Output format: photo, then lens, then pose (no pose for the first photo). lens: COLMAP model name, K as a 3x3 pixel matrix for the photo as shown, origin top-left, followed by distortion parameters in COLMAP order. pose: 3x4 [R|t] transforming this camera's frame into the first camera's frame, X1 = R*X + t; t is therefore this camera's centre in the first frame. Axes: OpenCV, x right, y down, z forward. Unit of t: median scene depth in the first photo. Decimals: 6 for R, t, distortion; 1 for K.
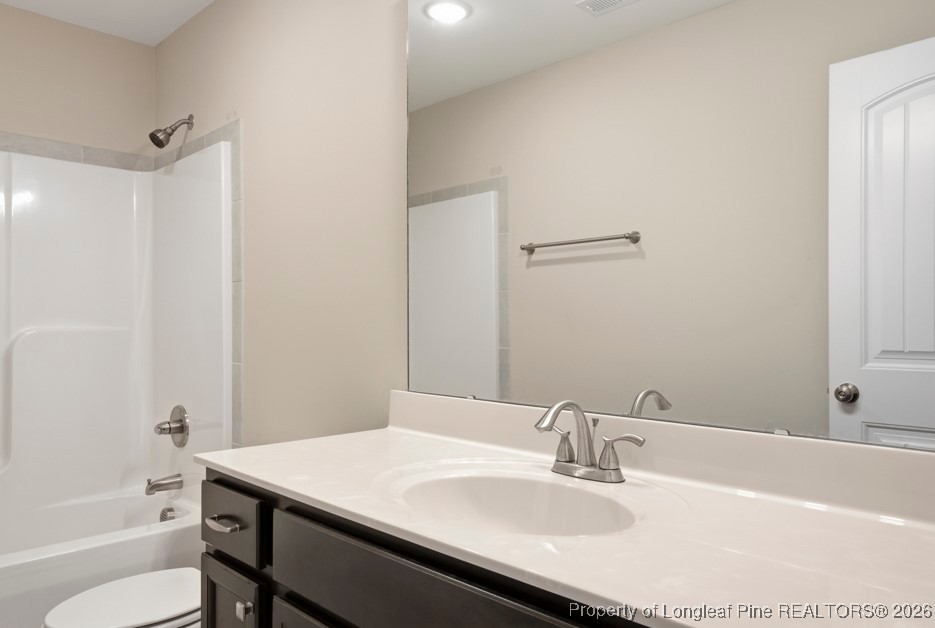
lens RADIAL K [[689.0, 0, 478.5], [0, 689.0, 329.7], [0, 0, 1]] dist [-0.002675, 0.063012]
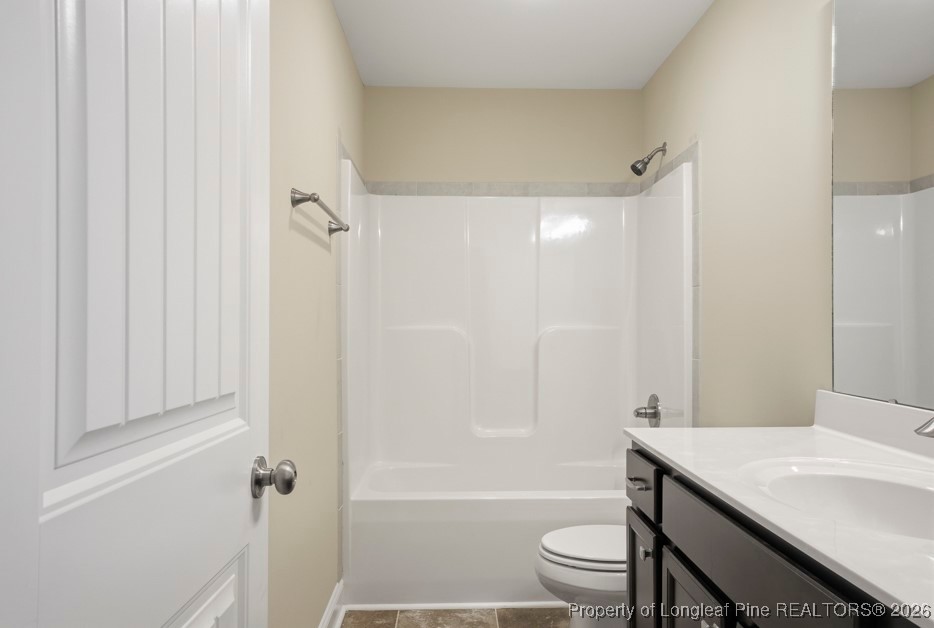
lens RADIAL K [[688.2, 0, 478.0], [0, 688.2, 329.6], [0, 0, 1]] dist [-0.002675, 0.063012]
pose [[0.741577, 0.004992, -0.670849, 0.135623], [-0.004626, 0.999987, 0.002327, -0.000413], [0.670852, 0.001377, 0.741590, -0.063954]]
